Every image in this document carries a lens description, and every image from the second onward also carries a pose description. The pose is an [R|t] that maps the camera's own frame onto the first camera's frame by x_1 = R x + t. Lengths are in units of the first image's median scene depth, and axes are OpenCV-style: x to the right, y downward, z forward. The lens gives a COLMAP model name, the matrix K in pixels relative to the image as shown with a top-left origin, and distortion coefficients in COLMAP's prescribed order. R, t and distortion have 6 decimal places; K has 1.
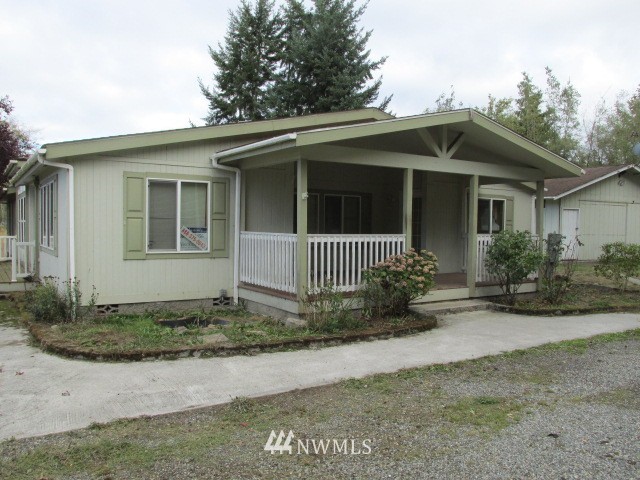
lens RADIAL K [[549.3, 0, 319.2], [0, 549.3, 221.2], [0, 0, 1]] dist [-0.036477, 0.015424]
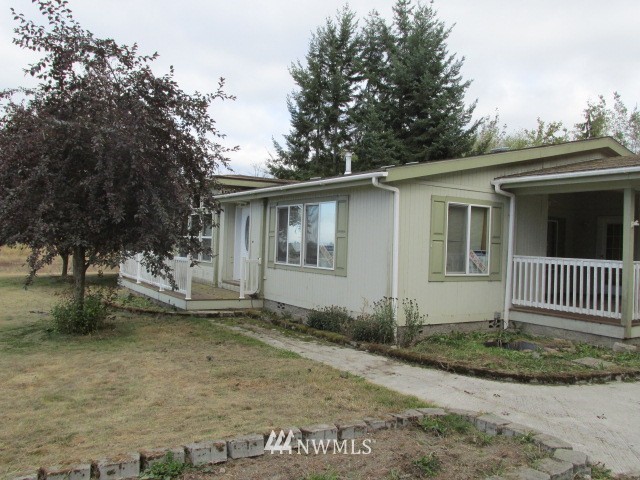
lens RADIAL K [[549.3, 0, 319.2], [0, 549.3, 221.2], [0, 0, 1]] dist [-0.036477, 0.015424]
pose [[0.999590, 0.023010, -0.017041, -0.500159], [-0.023533, 0.999238, -0.031148, -0.004805], [0.016312, 0.031537, 0.999369, -0.026143]]
